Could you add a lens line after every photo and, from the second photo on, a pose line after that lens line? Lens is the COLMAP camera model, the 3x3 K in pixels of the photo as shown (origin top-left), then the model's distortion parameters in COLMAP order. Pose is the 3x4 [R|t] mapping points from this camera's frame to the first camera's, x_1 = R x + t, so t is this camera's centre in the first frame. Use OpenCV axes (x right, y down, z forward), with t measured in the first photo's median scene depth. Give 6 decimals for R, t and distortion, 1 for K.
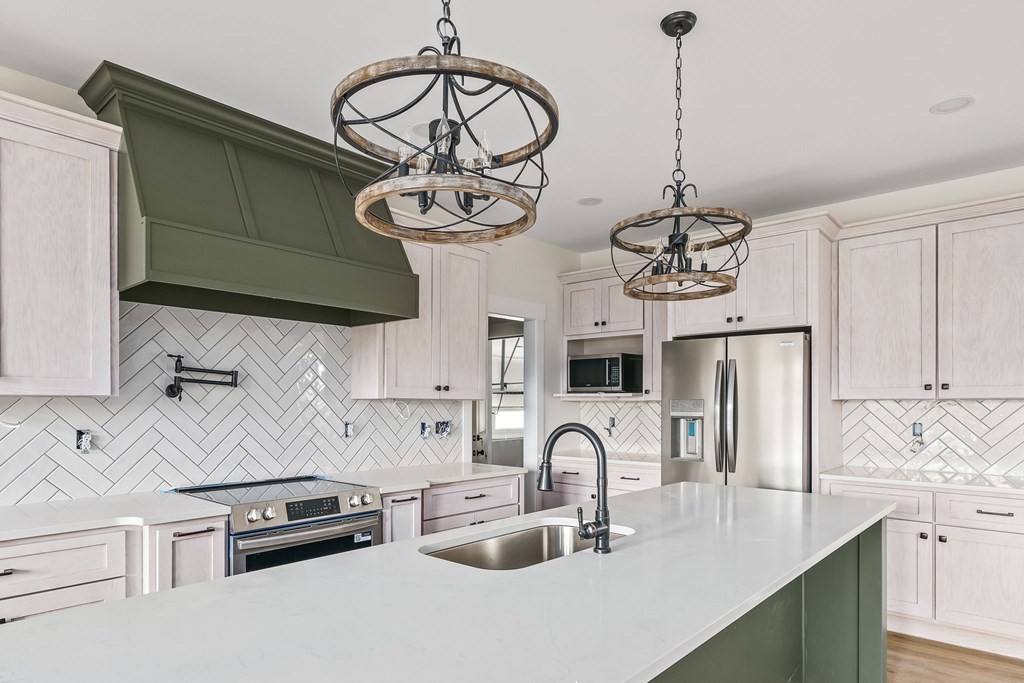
lens RADIAL K [[607.8, 0, 511.7], [0, 607.8, 400.7], [0, 0, 1]] dist [0.008323, -0.002204]
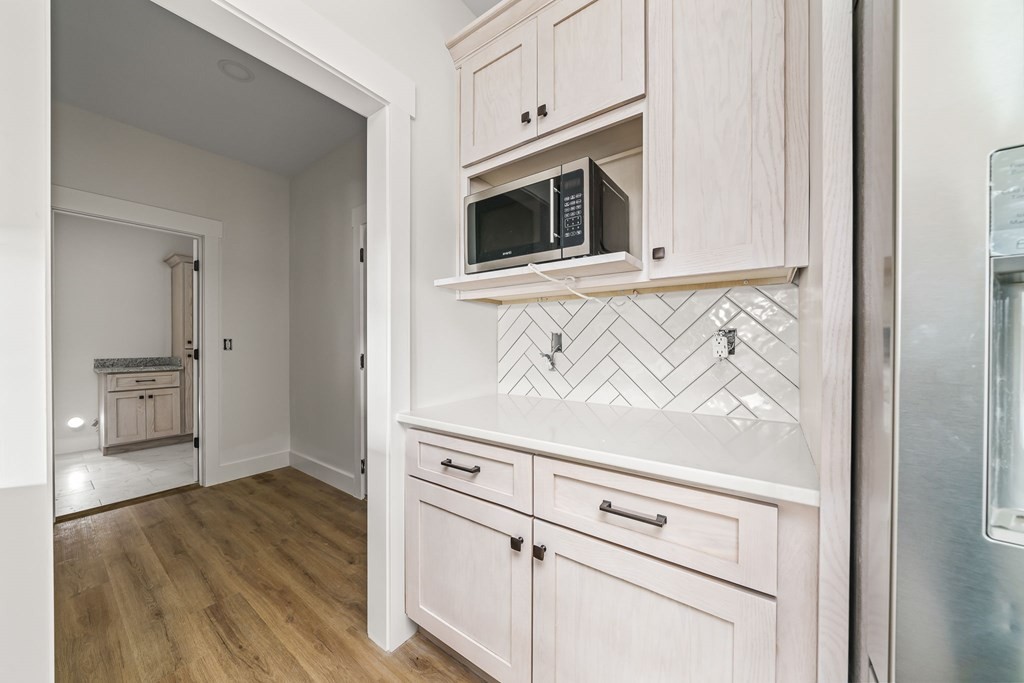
lens RADIAL K [[351.9, 0, 512.5], [0, 351.9, 343.4], [0, 0, 1]] dist [-0.009142, 0.000002]
pose [[0.995927, 0.000755, 0.090156, 0.144949], [-0.001147, 0.999990, 0.004296, 0.049795], [-0.090152, -0.004382, 0.995918, 1.011625]]
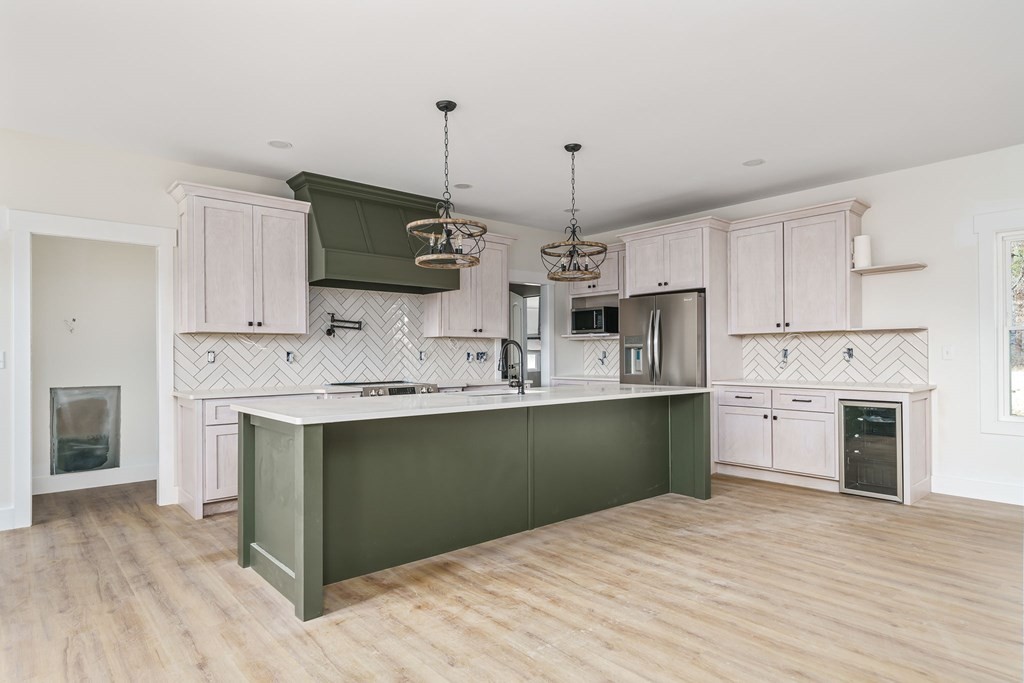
lens RADIAL K [[607.8, 0, 512.8], [0, 607.8, 348.7], [0, 0, 1]] dist [0.008323, -0.002204]
pose [[0.990914, -0.008800, -0.134206, 0.206347], [0.007976, 0.999946, -0.006683, 0.041895], [0.134257, 0.005552, 0.990931, -0.632612]]
